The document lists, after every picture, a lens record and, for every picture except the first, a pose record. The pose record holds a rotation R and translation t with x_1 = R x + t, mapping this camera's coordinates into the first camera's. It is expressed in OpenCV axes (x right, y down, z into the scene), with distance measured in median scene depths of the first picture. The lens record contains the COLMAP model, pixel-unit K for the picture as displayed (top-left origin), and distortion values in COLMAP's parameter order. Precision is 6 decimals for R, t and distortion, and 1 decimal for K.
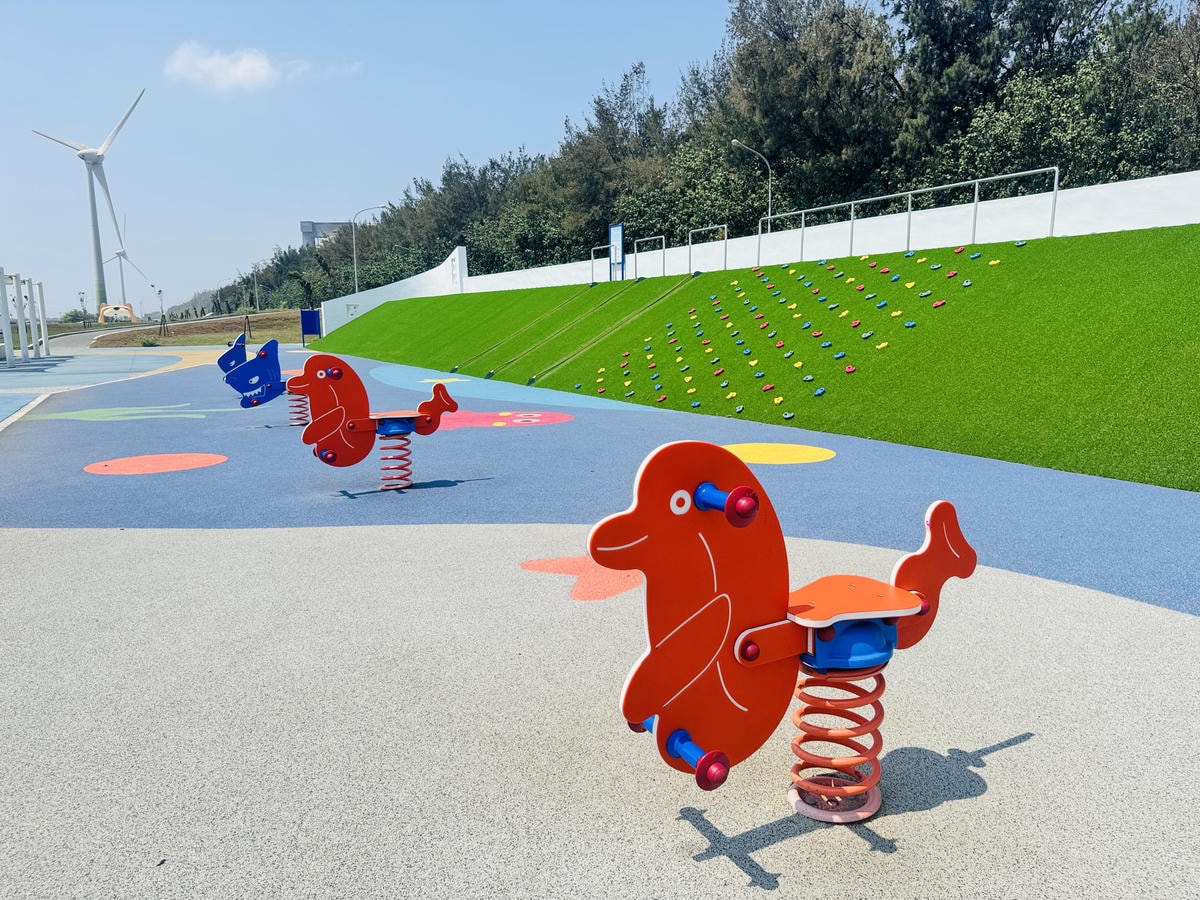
lens RADIAL K [[841.9, 0, 600.0], [0, 841.9, 450.0], [0, 0, 1]] dist [0.153289, -0.187397]
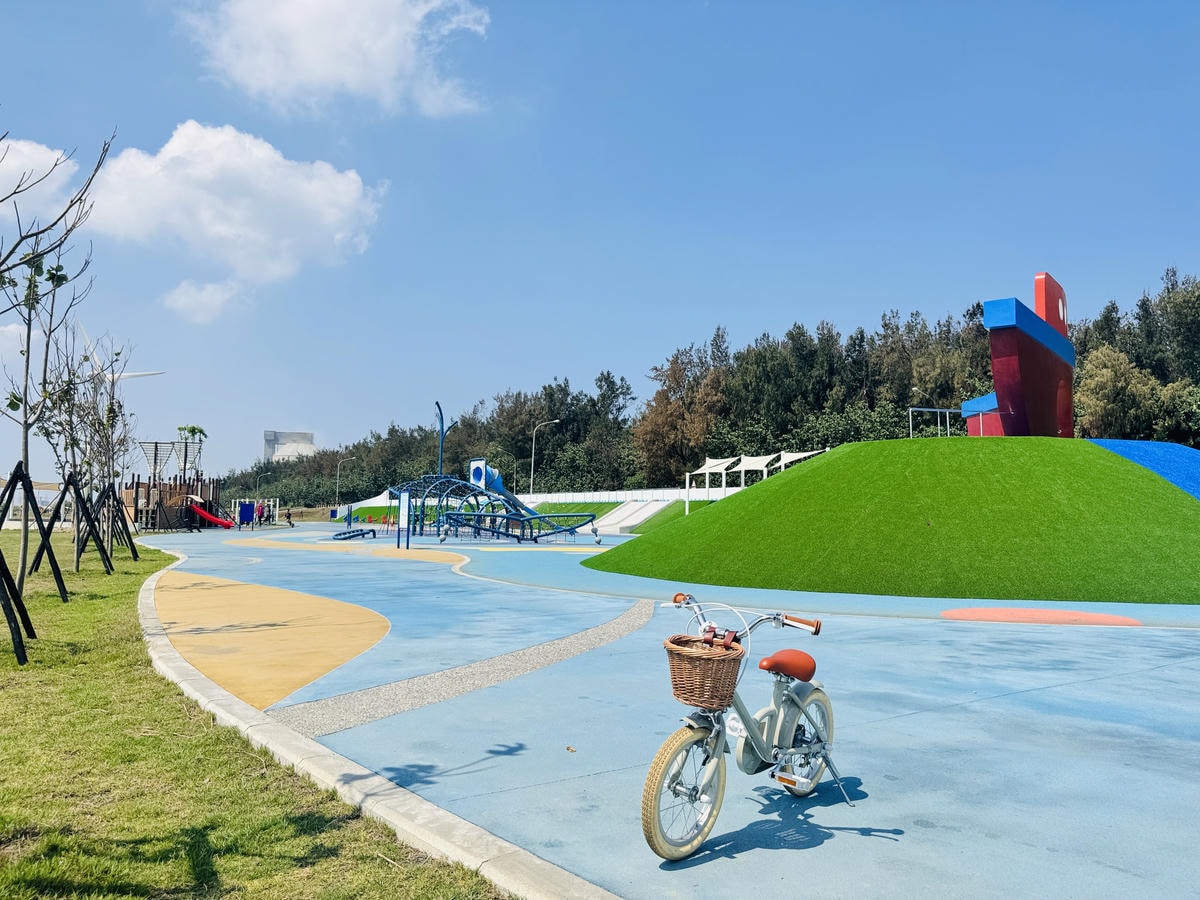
lens RADIAL K [[841.9, 0, 600.0], [0, 841.9, 450.0], [0, 0, 1]] dist [0.153289, -0.187397]
pose [[0.997411, 0.027776, 0.066335, 0.283416], [-0.011703, 0.972795, -0.231371, 0.230753], [-0.070957, 0.229996, 0.970601, -1.484118]]
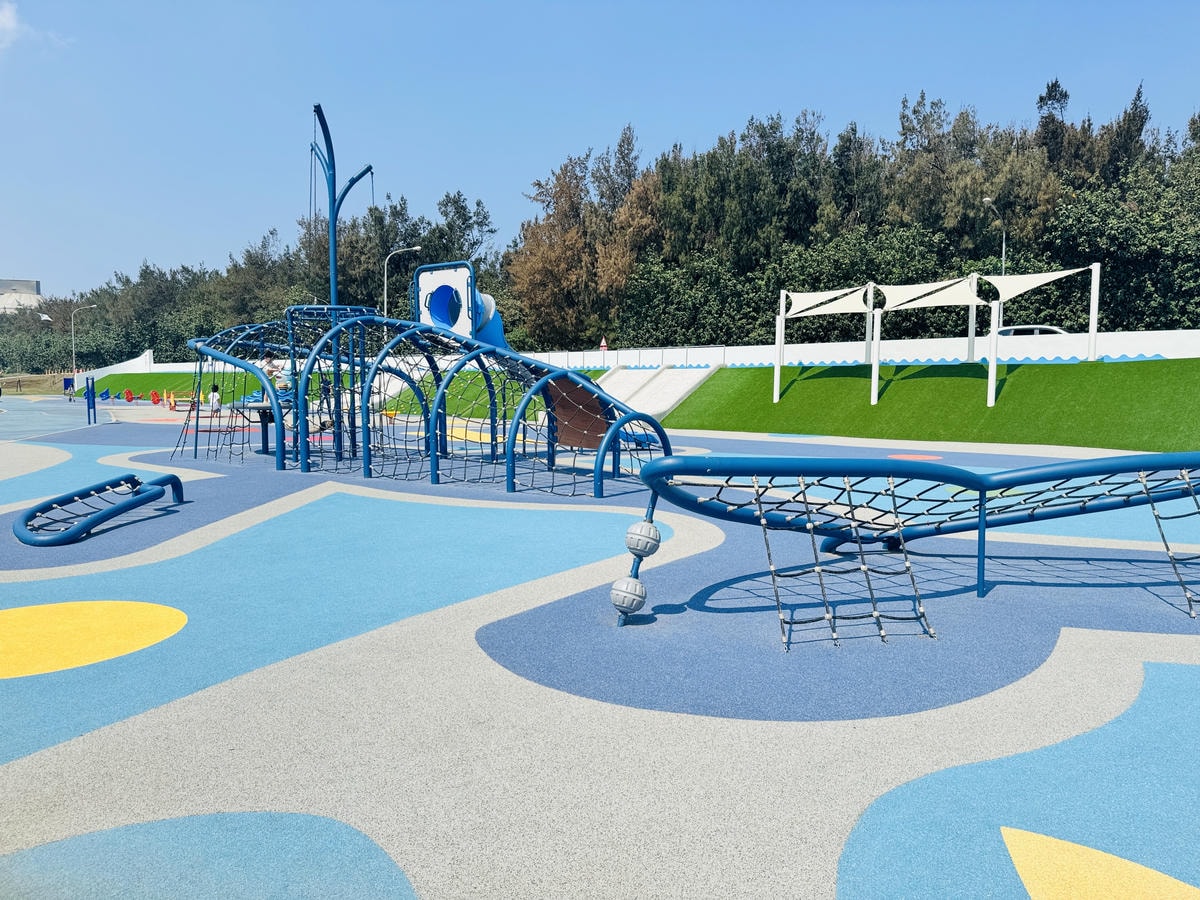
lens RADIAL K [[857.4, 0, 606.2], [0, 857.4, 465.8], [0, 0, 1]] dist [0.035396, -0.052445]
pose [[0.950614, -0.014483, 0.310036, 0.180112], [0.032361, 0.998091, -0.052599, 0.146536], [-0.308683, 0.060035, 0.949269, -1.002256]]
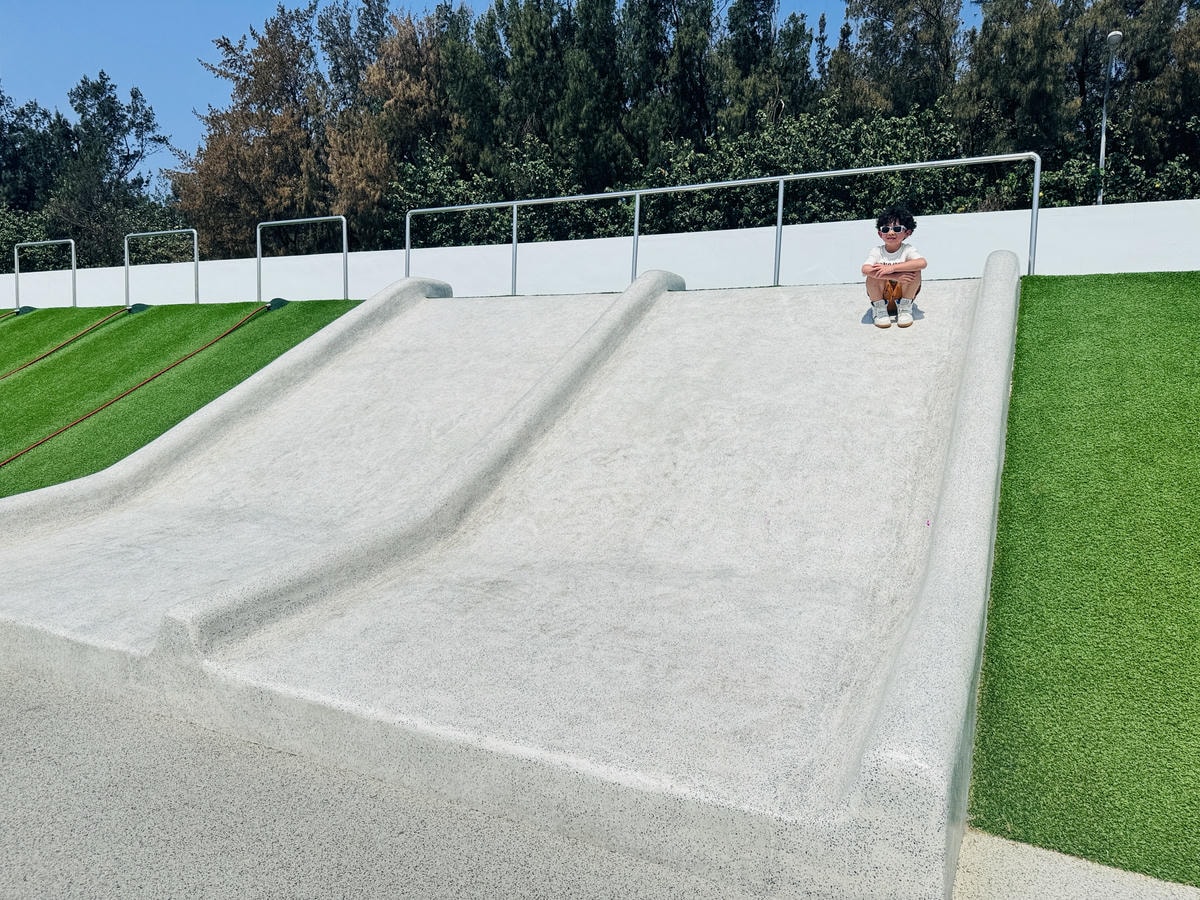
lens RADIAL K [[862.5, 0, 600.0], [0, 862.5, 450.0], [0, 0, 1]] dist [0.000041, -0.005250]
pose [[0.821934, -0.013515, 0.569422, 0.346936], [0.055012, 0.996928, -0.055746, 0.067876], [-0.566920, 0.077145, 0.820153, -0.486443]]
